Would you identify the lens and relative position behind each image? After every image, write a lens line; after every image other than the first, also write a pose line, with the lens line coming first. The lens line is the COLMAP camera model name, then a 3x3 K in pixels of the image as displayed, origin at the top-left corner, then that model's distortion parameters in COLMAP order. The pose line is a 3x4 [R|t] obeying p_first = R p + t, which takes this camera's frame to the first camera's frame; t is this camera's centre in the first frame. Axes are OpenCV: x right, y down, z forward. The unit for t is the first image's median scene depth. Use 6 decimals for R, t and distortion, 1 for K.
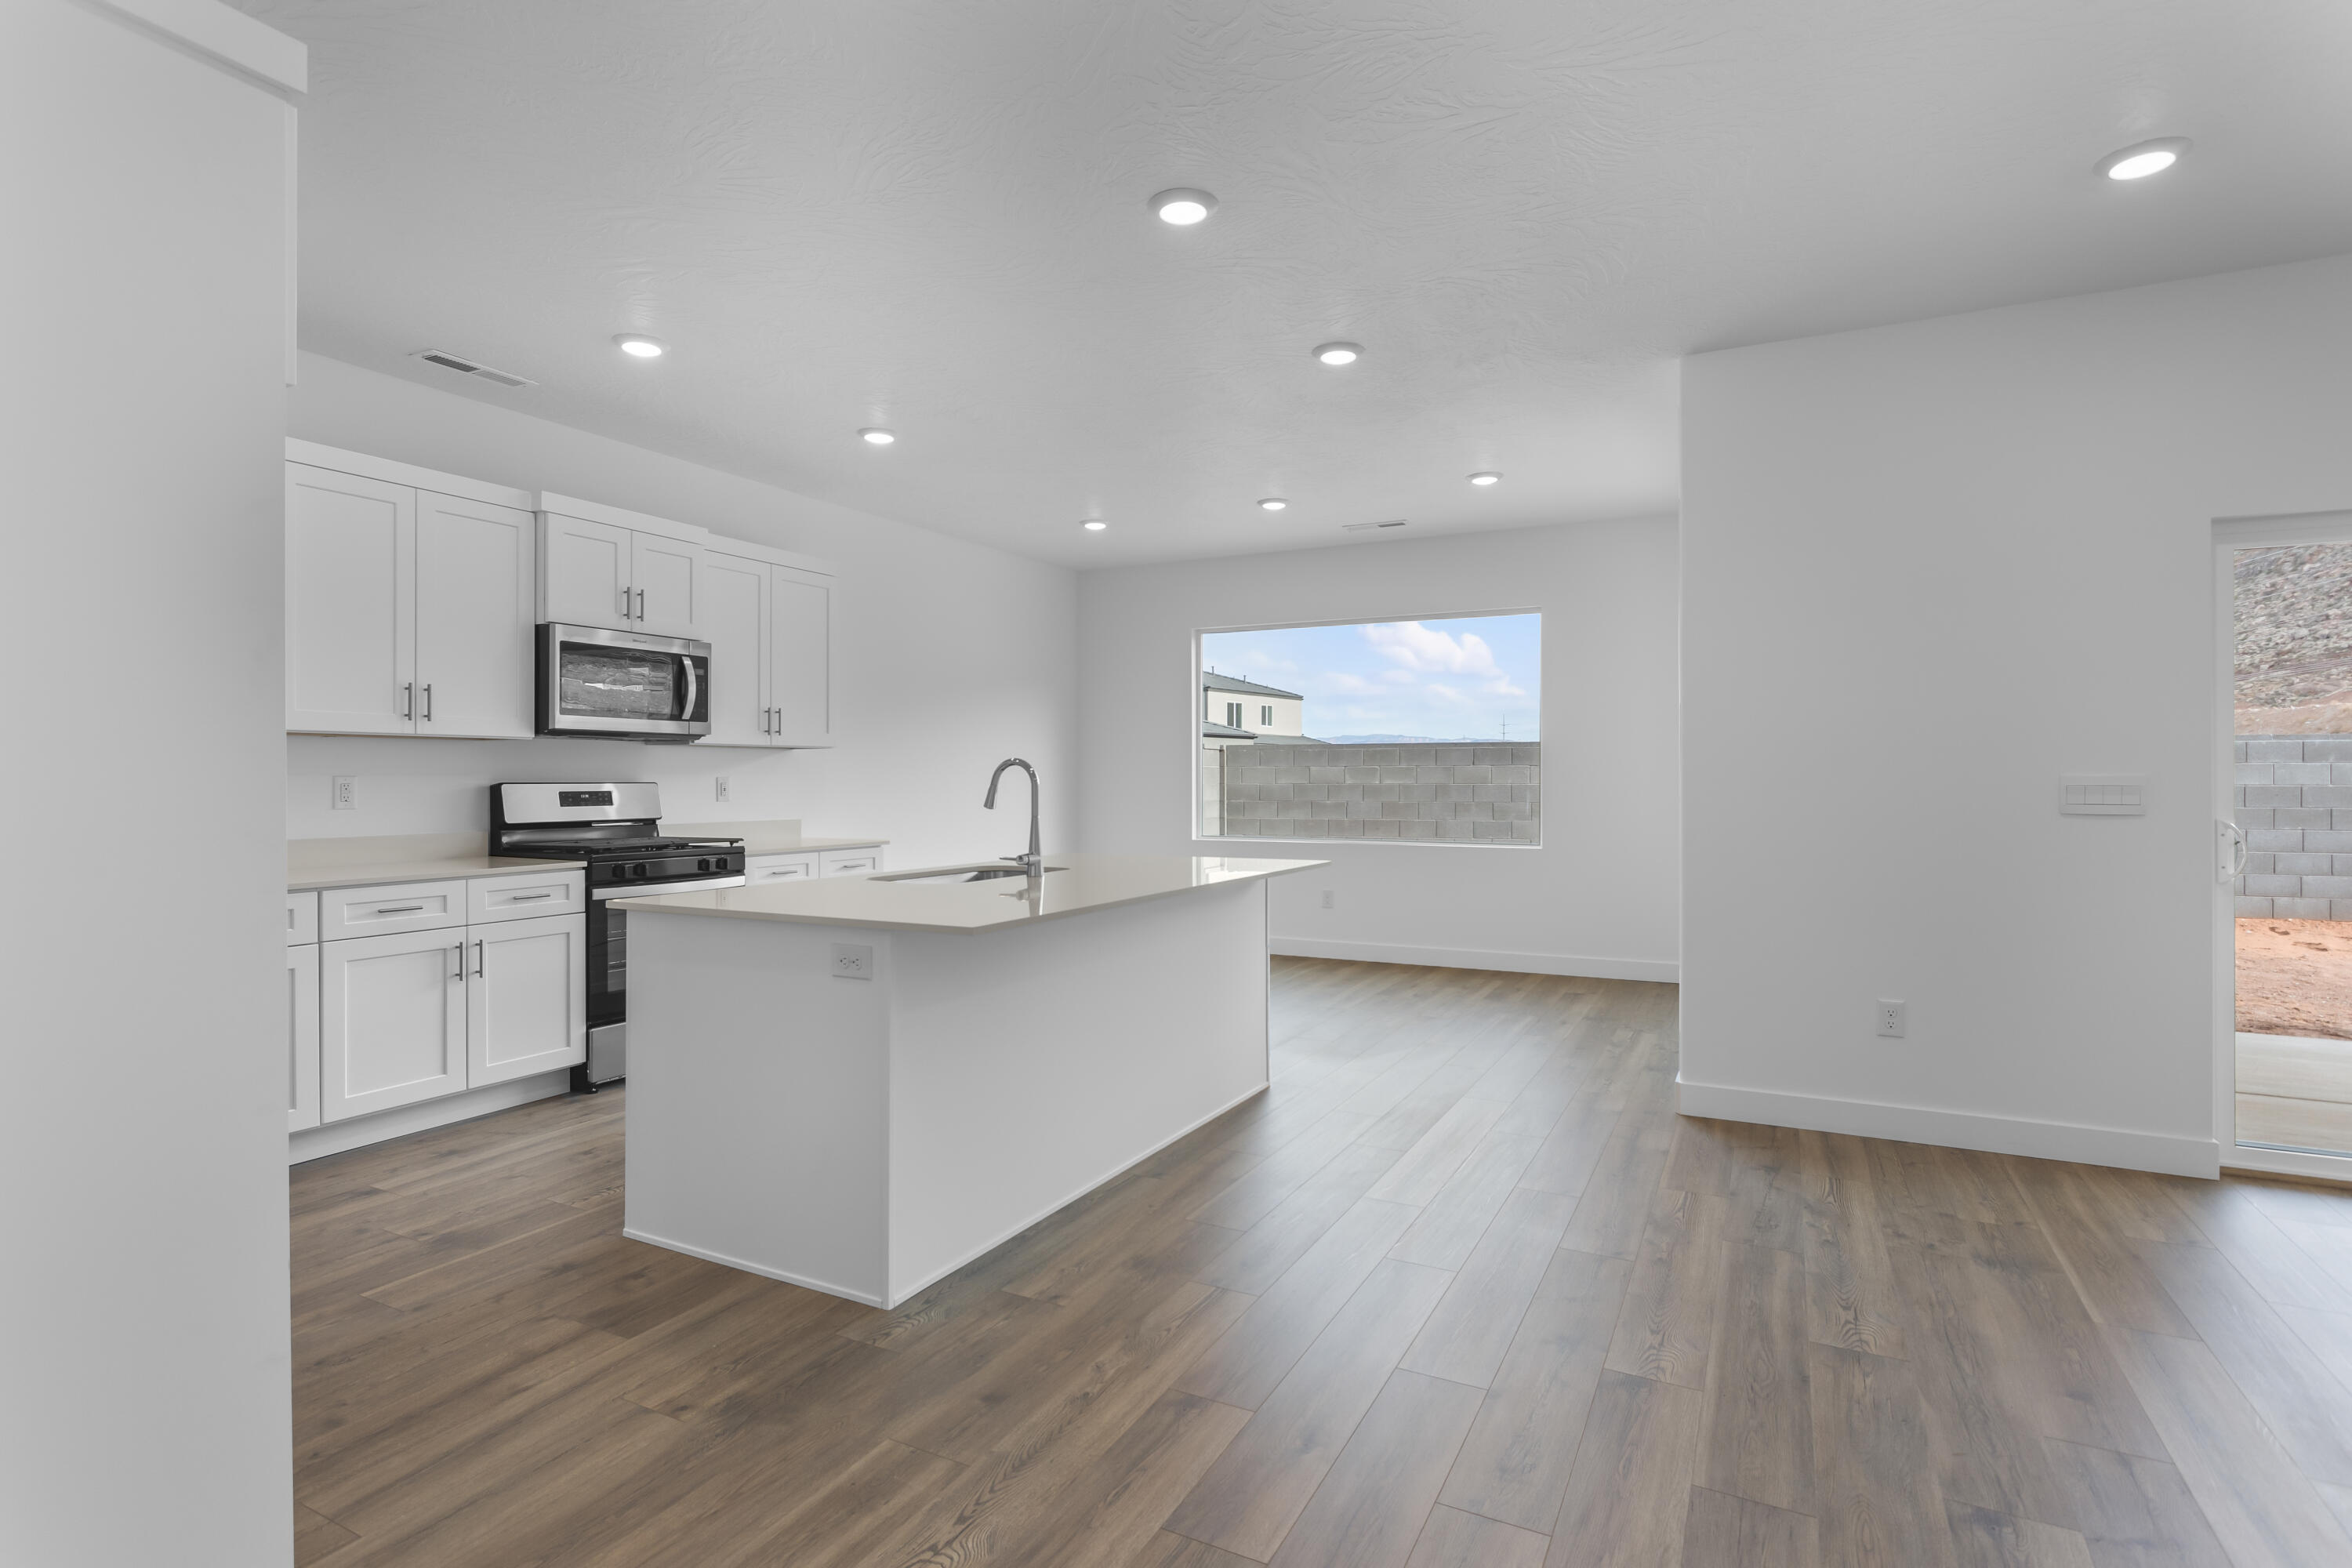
lens RADIAL K [[1154.6, 0, 1171.3], [0, 1154.6, 782.2], [0, 0, 1]] dist [-0.013434, 0.010468]
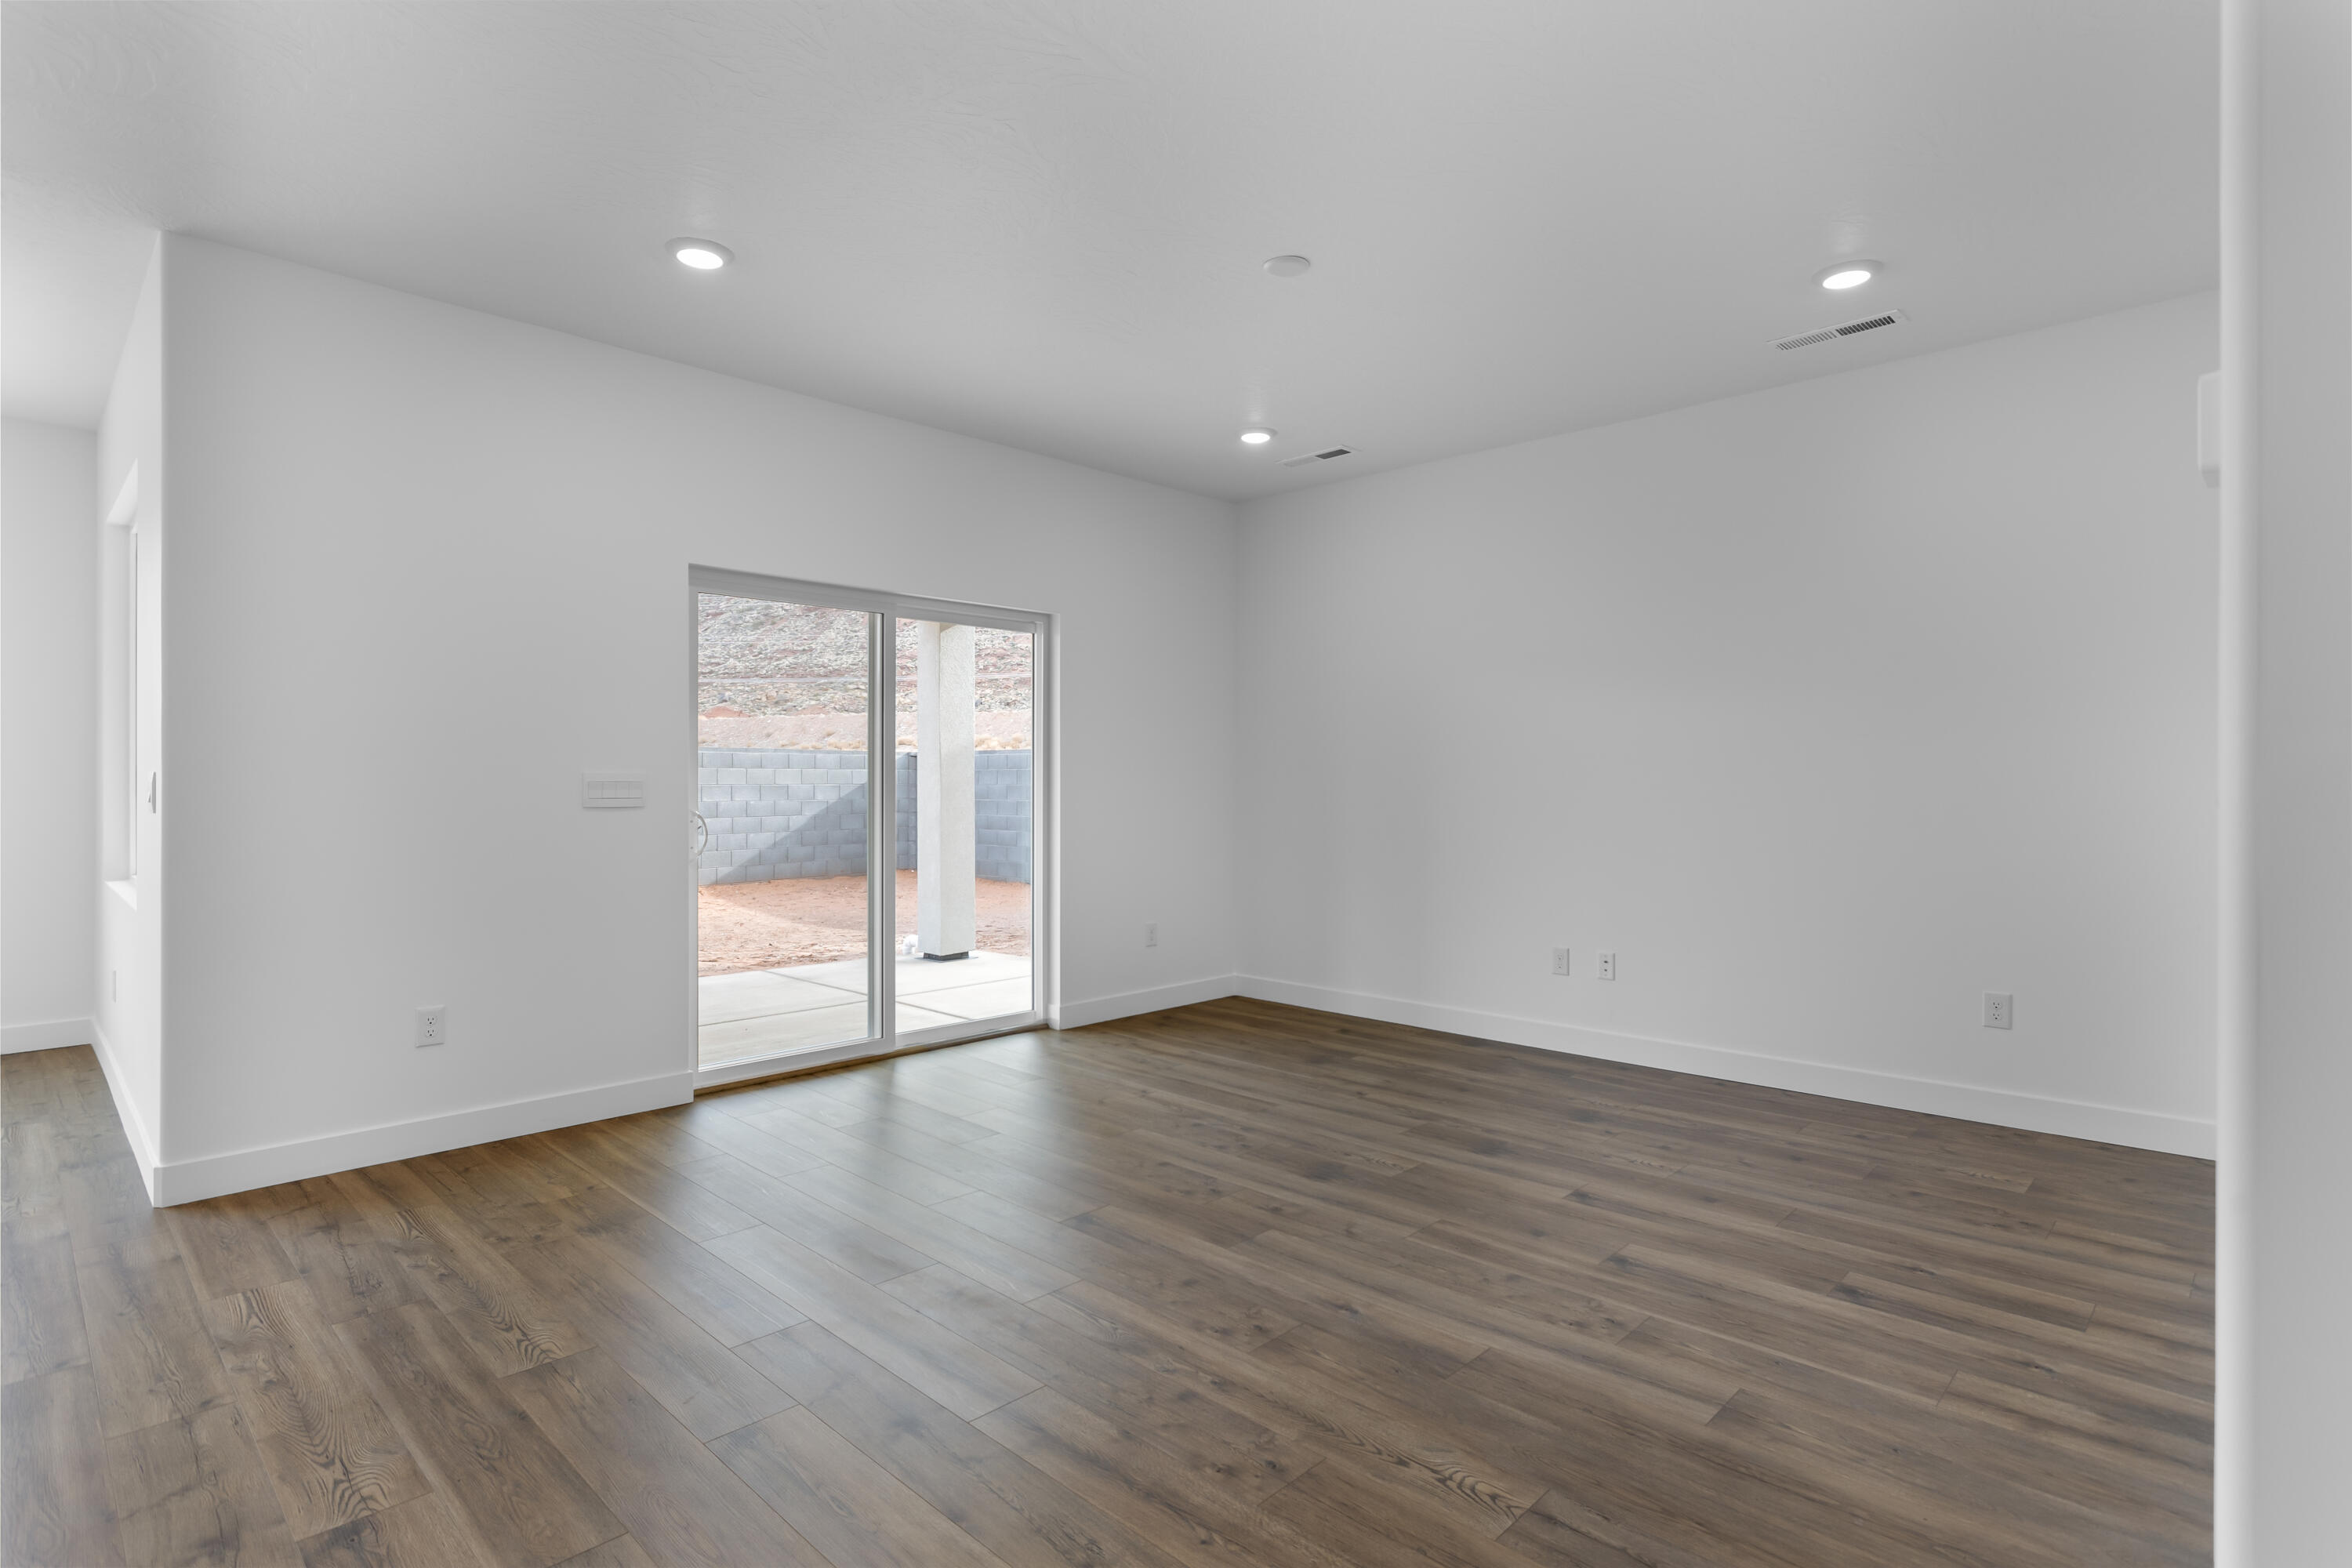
lens RADIAL K [[1164.0, 0, 1159.7], [0, 1164.0, 767.7], [0, 0, 1]] dist [-0.000458, 0.000947]
pose [[0.294585, 0.010650, 0.955566, -0.112528], [0.004848, 0.999908, -0.012638, 0.006056], [-0.955613, 0.008355, 0.294506, 0.128185]]
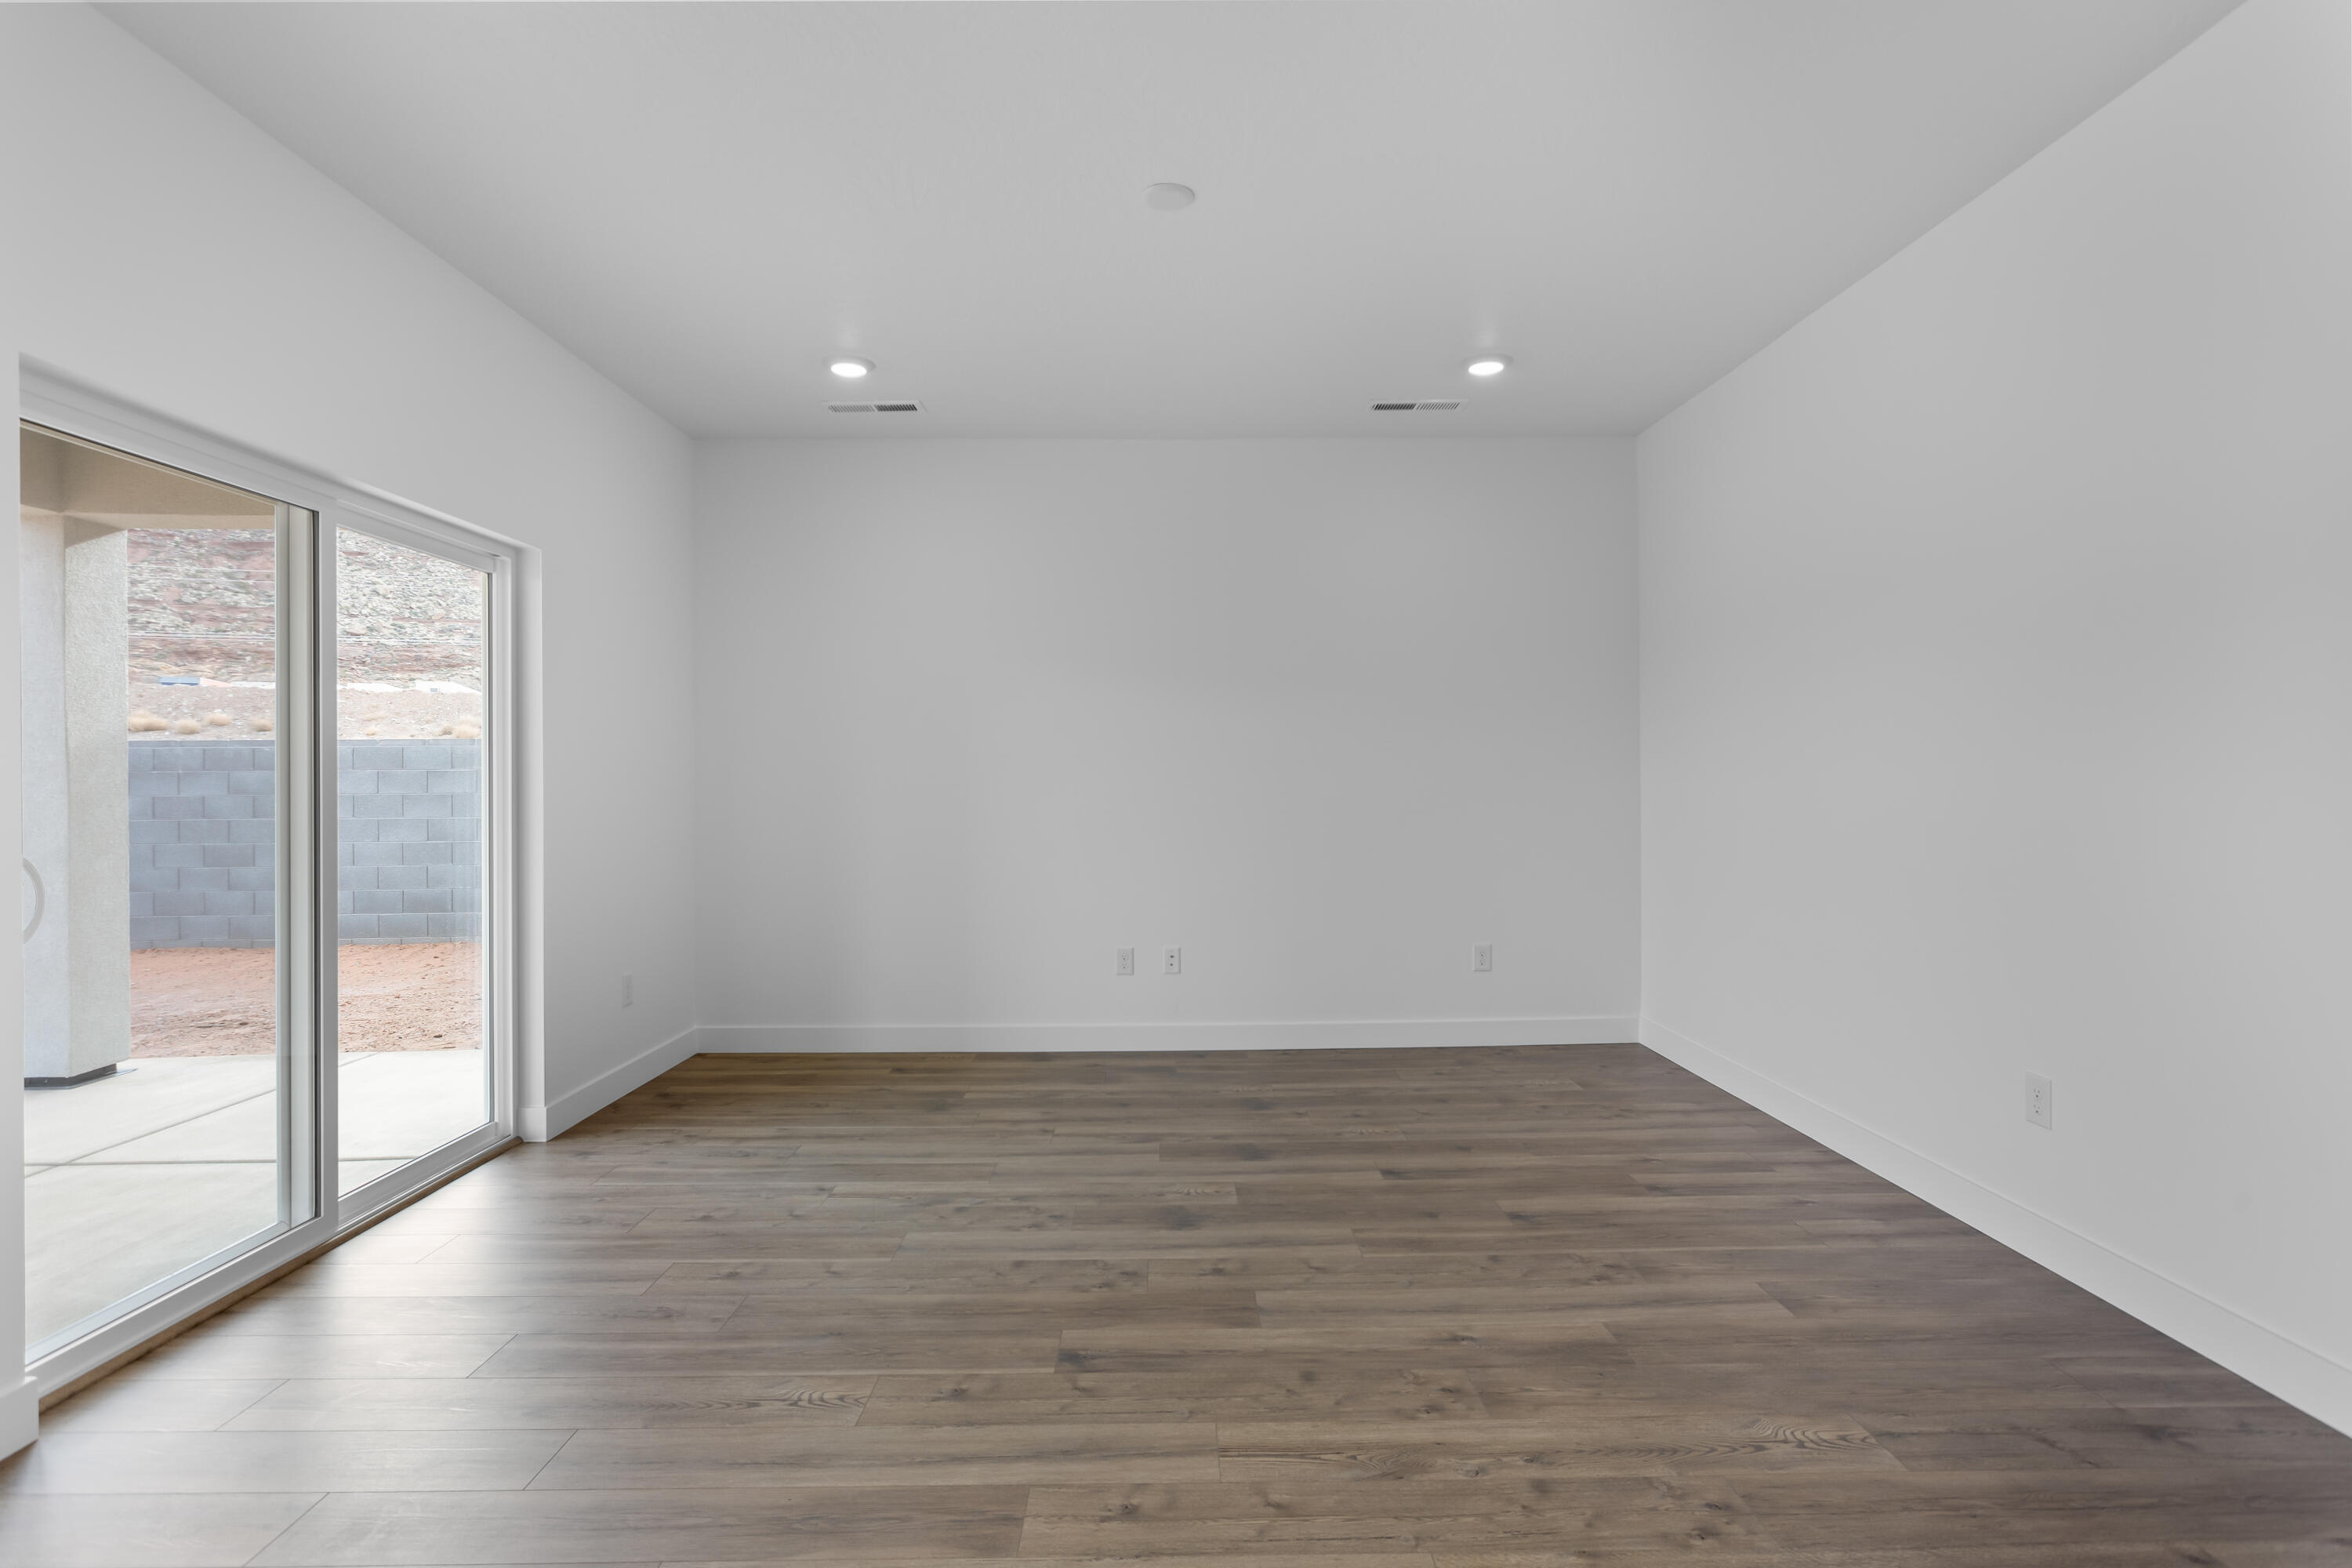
lens RADIAL K [[1170.1, 0, 1176.0], [0, 1170.1, 784.0], [0, 0, 1]] dist [-0.000489, 0.000665]
pose [[-0.470513, 0.000996, 0.882393, 0.062598], [0.011822, 0.999917, 0.005175, 0.001172], [-0.882314, 0.012866, -0.470485, 0.635146]]
